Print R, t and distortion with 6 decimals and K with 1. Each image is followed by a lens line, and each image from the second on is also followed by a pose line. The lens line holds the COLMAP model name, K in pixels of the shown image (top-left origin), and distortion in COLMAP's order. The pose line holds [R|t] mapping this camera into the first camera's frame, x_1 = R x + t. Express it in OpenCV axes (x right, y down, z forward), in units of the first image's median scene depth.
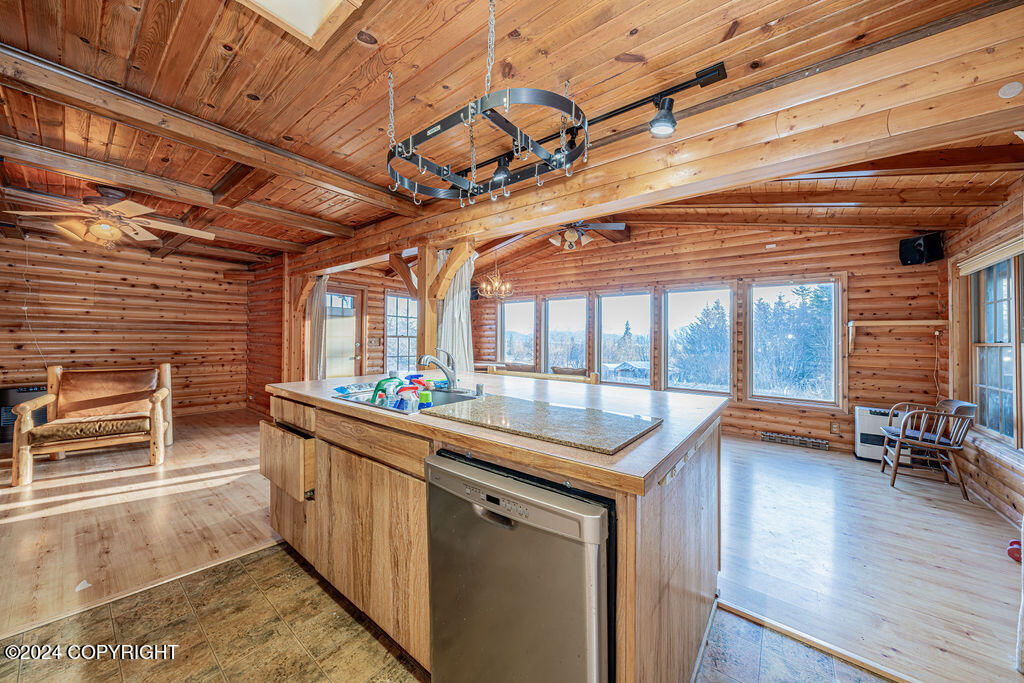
lens RADIAL K [[346.6, 0, 528.9], [0, 346.6, 349.2], [0, 0, 1]] dist [0.000611, 0.000175]
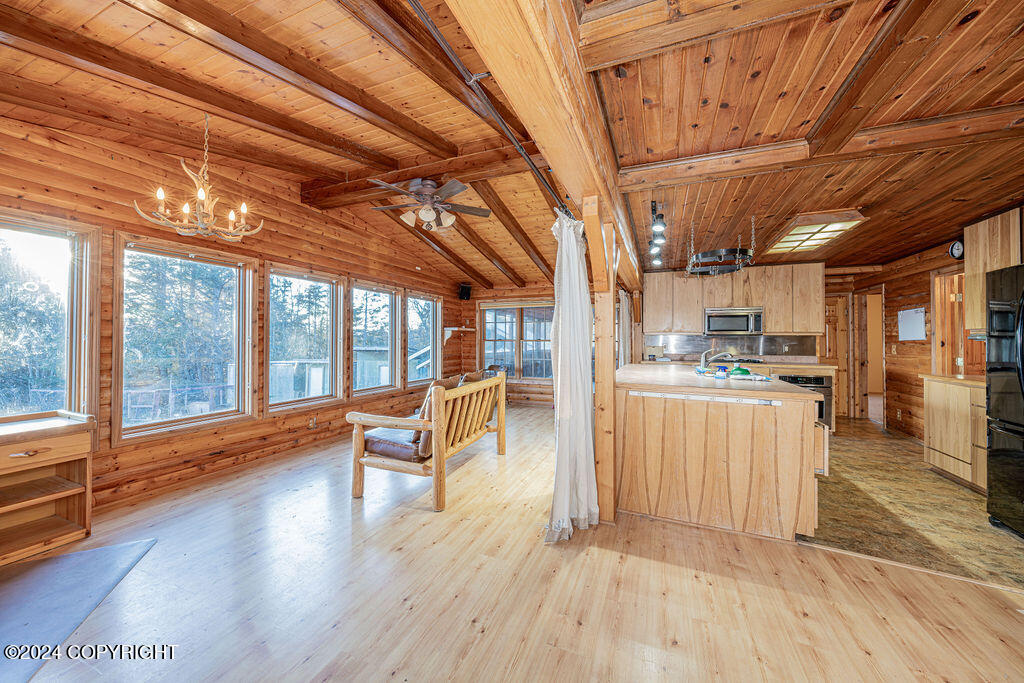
lens RADIAL K [[353.2, 0, 520.5], [0, 353.2, 332.0], [0, 0, 1]] dist [0.000317, 0.000122]
pose [[-0.250726, 0.009070, 0.968015, -0.857537], [0.019829, 0.999794, -0.004232, -0.047162], [-0.967855, 0.018134, -0.250855, 1.167300]]
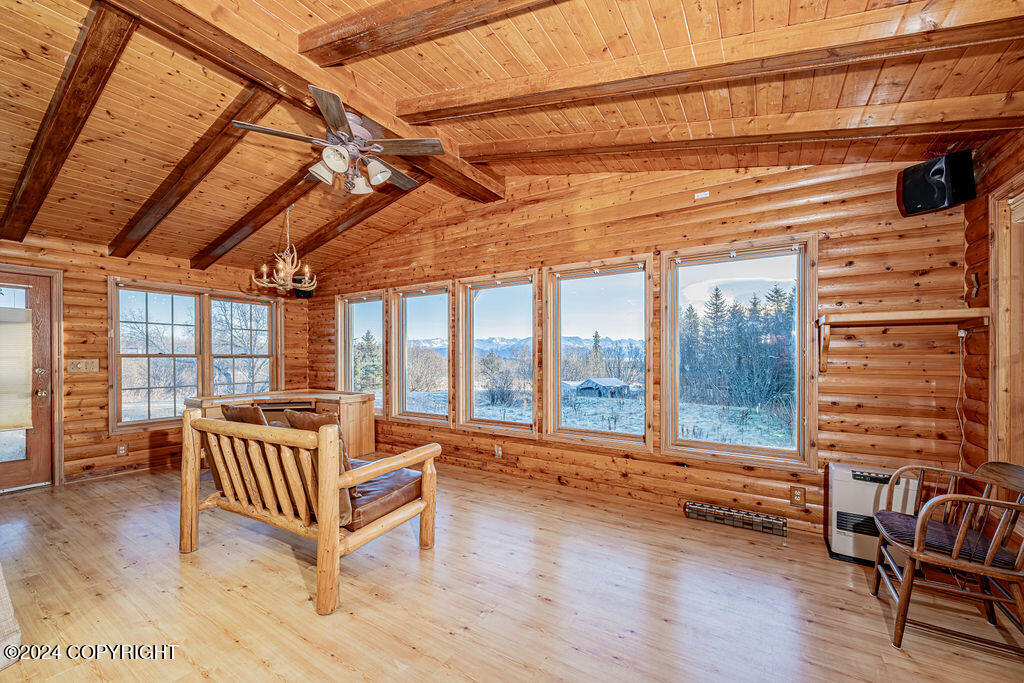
lens RADIAL K [[401.9, 0, 515.9], [0, 401.9, 377.7], [0, 0, 1]] dist [-0.001632, -0.000260]
pose [[0.995569, -0.023354, 0.091084, 0.385624], [0.020575, 0.999297, 0.031324, -0.009331], [-0.091751, -0.029311, 0.995350, 0.409470]]
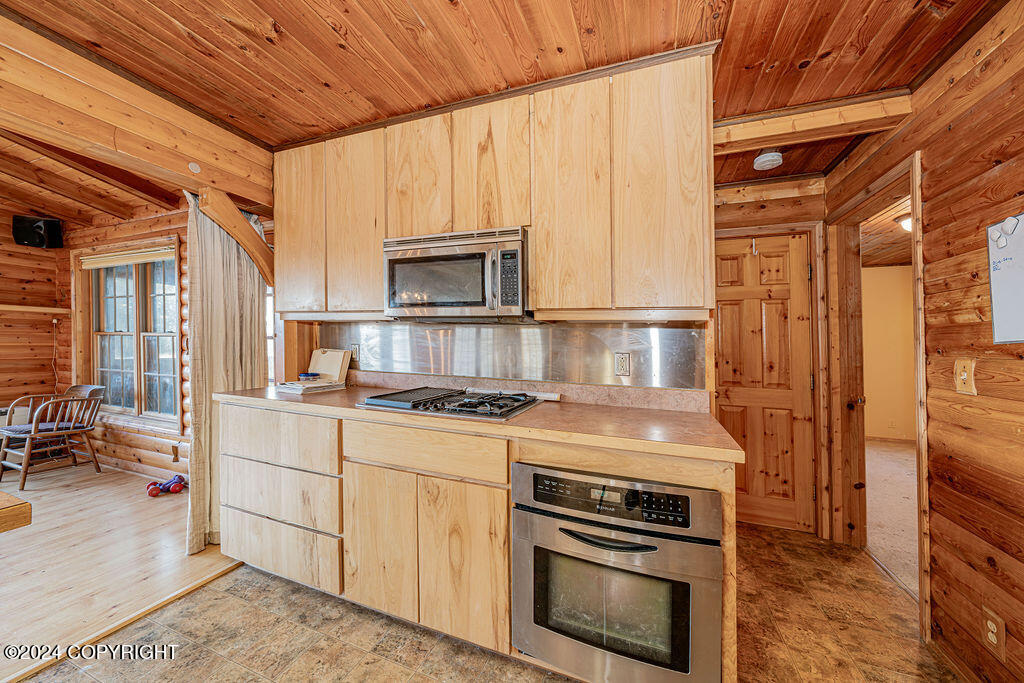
lens RADIAL K [[363.0, 0, 507.8], [0, 363.0, 336.9], [0, 0, 1]] dist [-0.000451, 0.000036]
pose [[-0.268244, -0.003483, 0.963345, -0.165488], [0.004122, 0.999980, 0.004763, -0.001360], [-0.963342, 0.005248, -0.268224, 0.034813]]
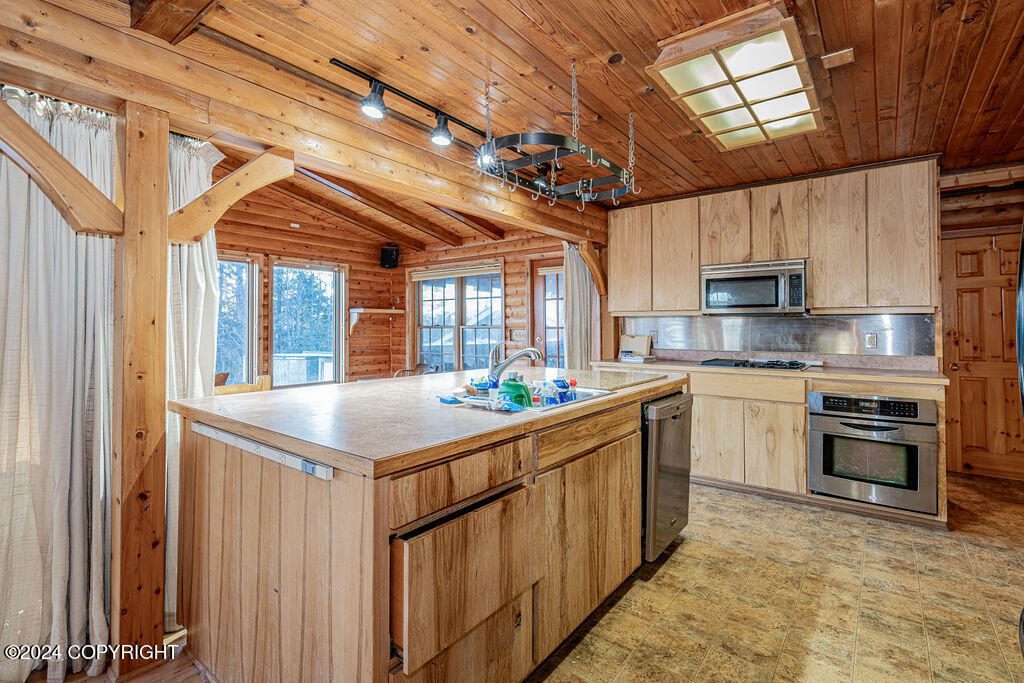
lens RADIAL K [[477.2, 0, 517.4], [0, 477.2, 336.2], [0, 0, 1]] dist [0.000187, 0.000541]
pose [[0.005922, -0.032769, 0.999445, -0.726531], [0.029514, 0.999033, 0.032581, -0.024988], [-0.999547, 0.029304, 0.006884, 0.480004]]
